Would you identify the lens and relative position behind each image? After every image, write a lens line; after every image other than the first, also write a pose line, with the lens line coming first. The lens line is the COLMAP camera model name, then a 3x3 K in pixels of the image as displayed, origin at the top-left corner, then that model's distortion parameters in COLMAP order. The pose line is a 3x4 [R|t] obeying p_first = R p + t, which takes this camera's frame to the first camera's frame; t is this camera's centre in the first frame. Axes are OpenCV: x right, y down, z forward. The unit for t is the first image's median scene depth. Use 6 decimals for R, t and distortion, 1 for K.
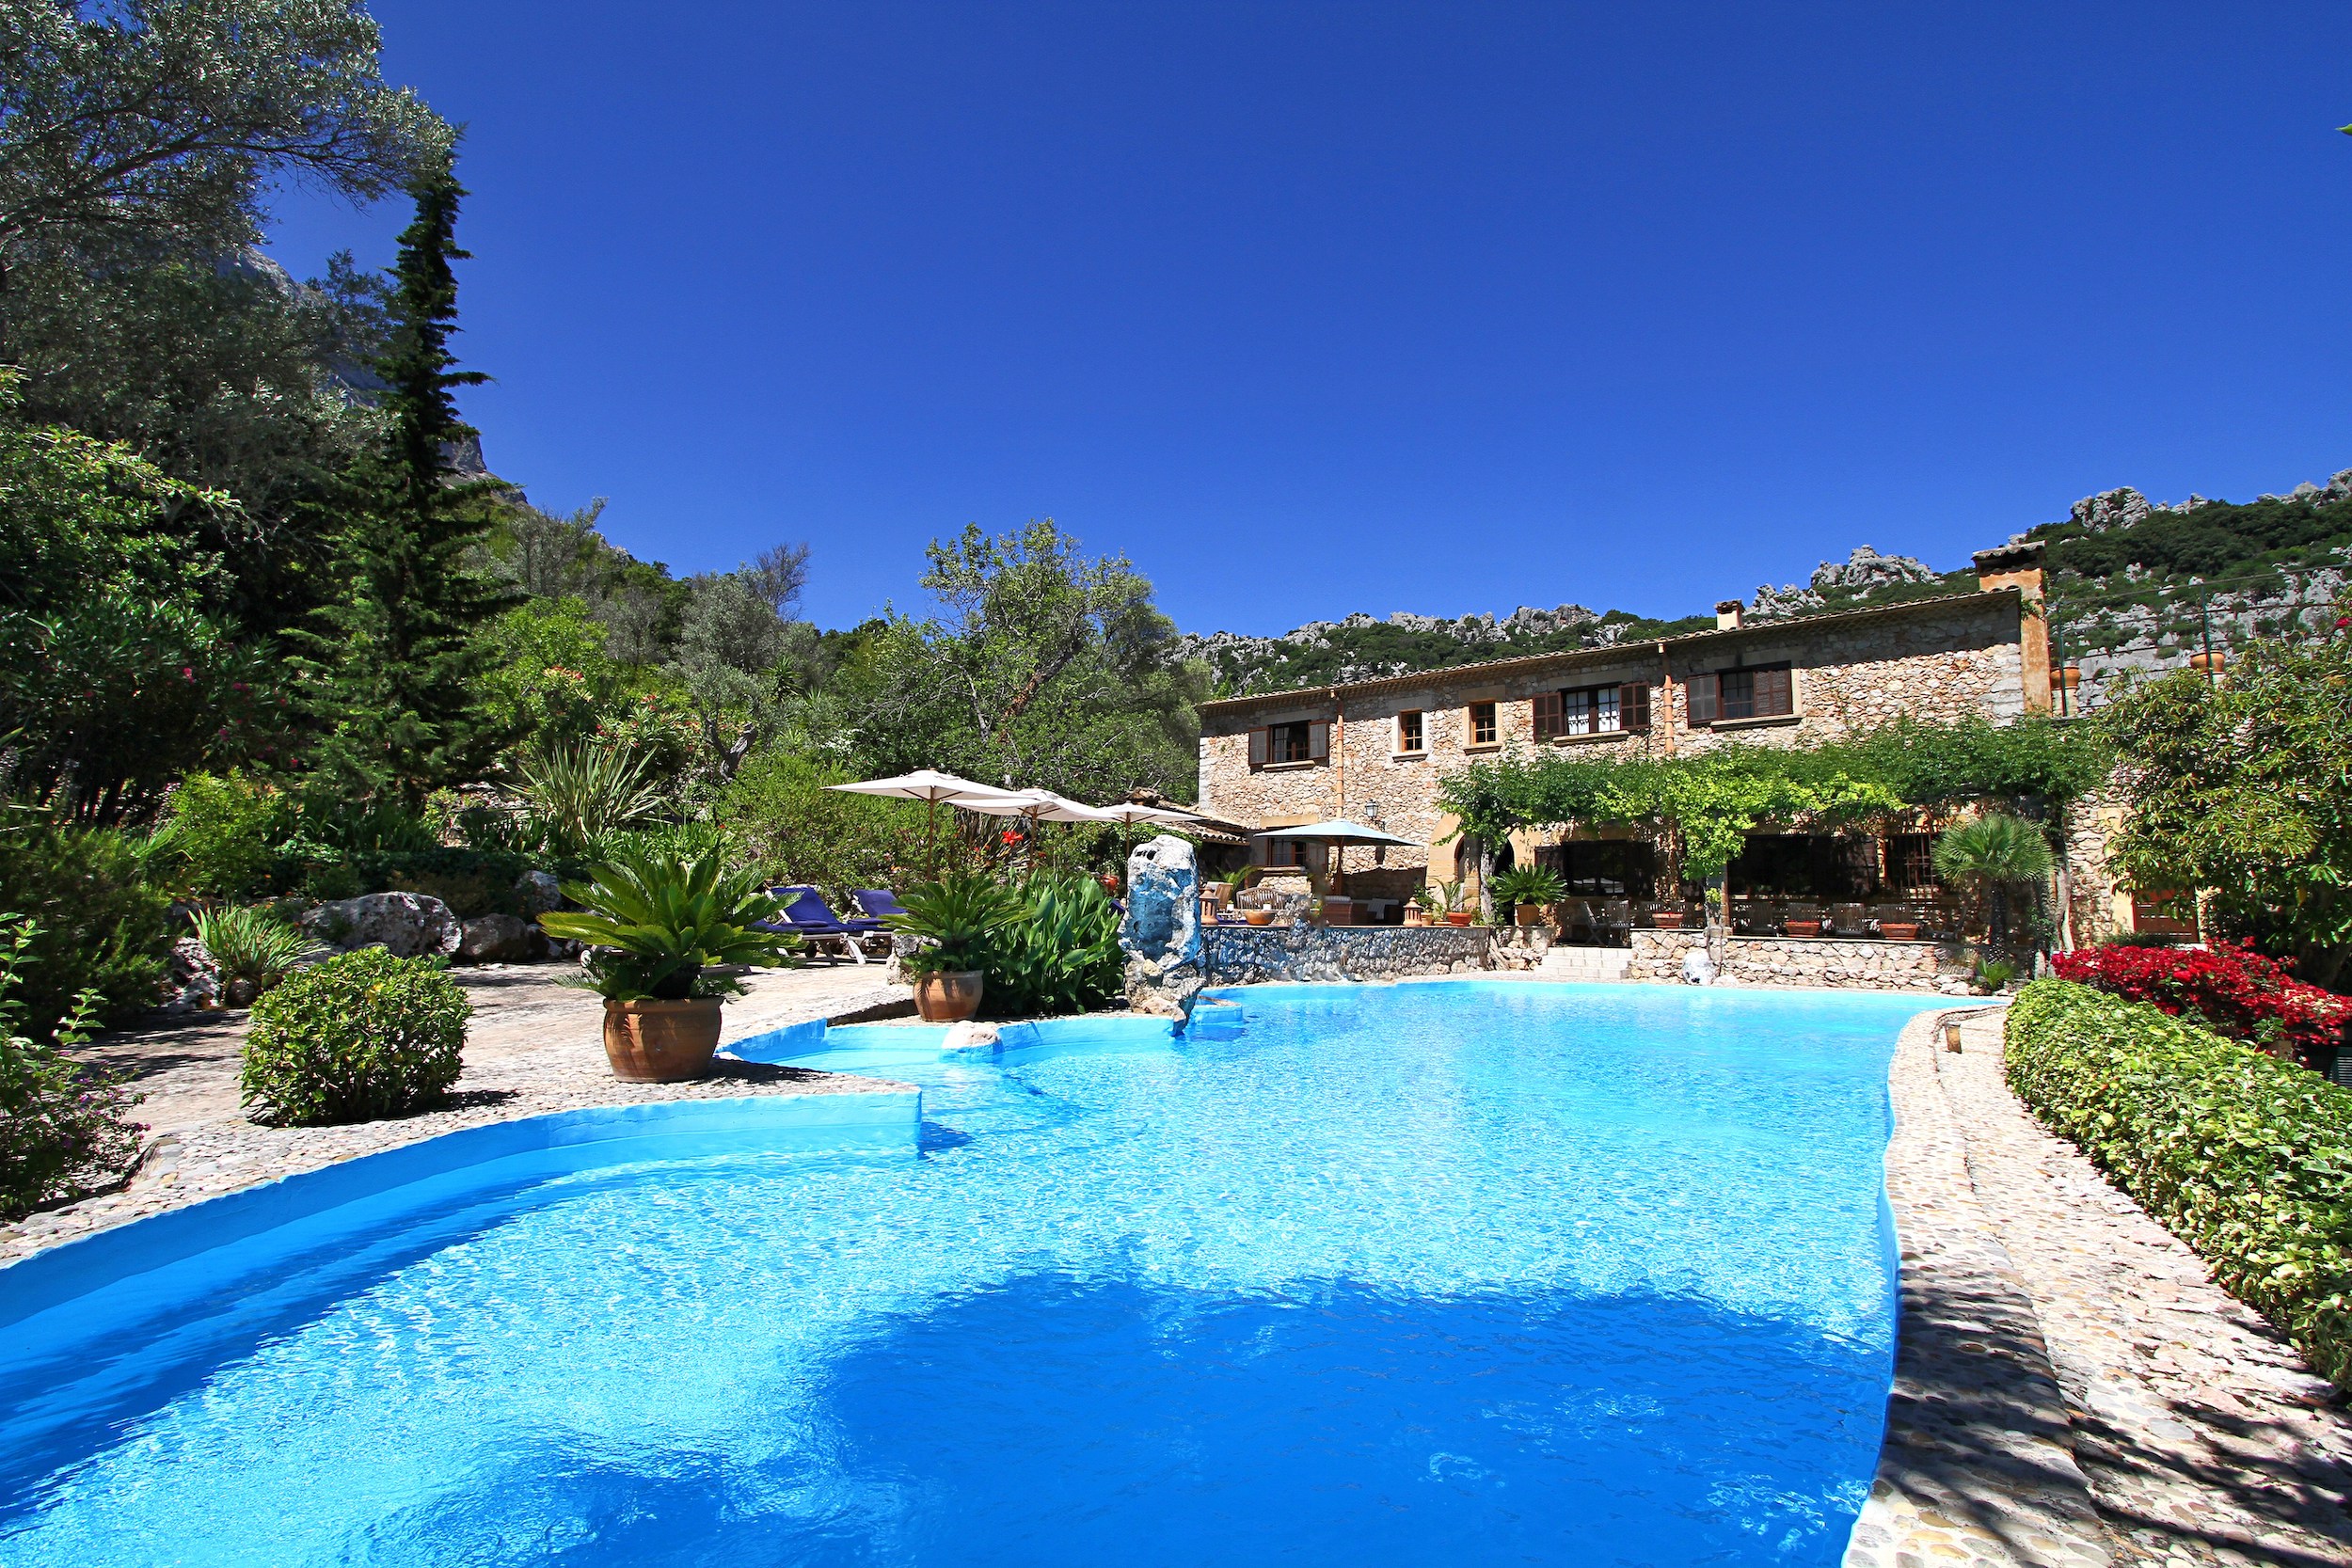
lens RADIAL K [[1091.1, 0, 1185.7], [0, 1091.1, 781.3], [0, 0, 1]] dist [-0.020283, 0.004199]
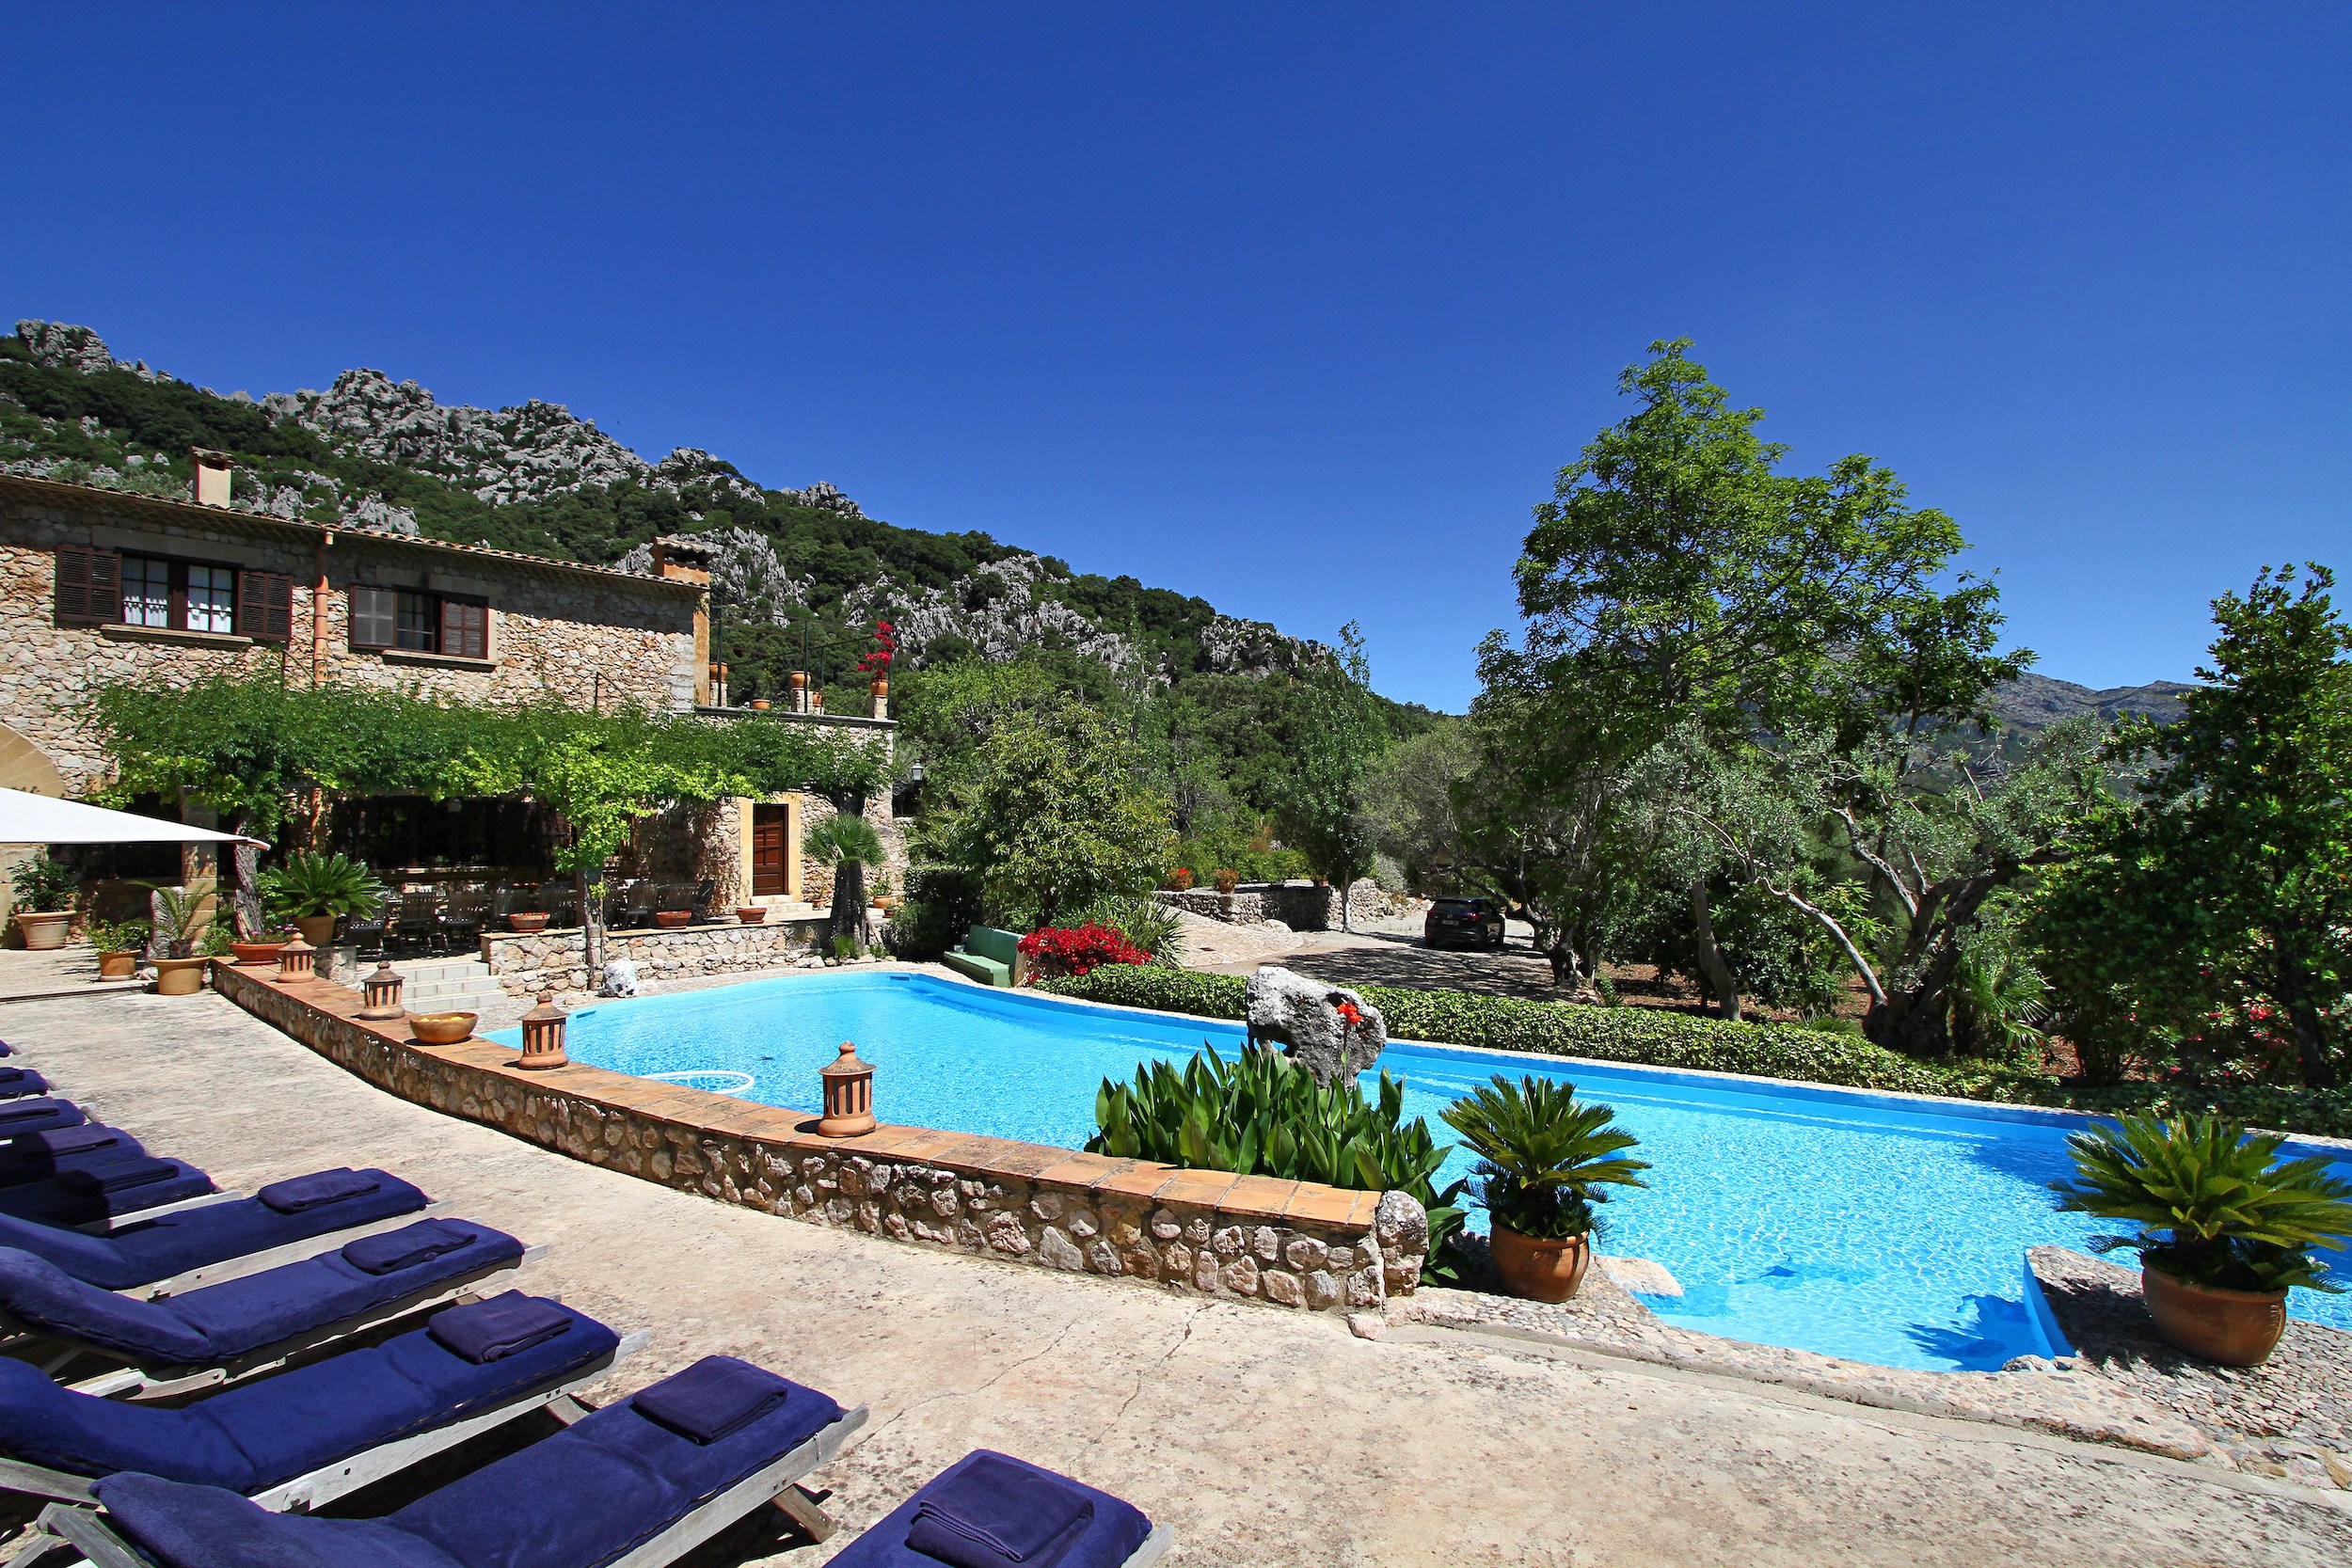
lens RADIAL K [[1091.1, 0, 1184.6], [0, 1091.1, 789.8], [0, 0, 1]] dist [-0.020283, 0.004199]
pose [[-0.004269, 0.004198, 0.999982, -0.302774], [-0.128177, 0.991740, -0.004711, -0.024891], [-0.991742, -0.128195, -0.003696, 0.414478]]
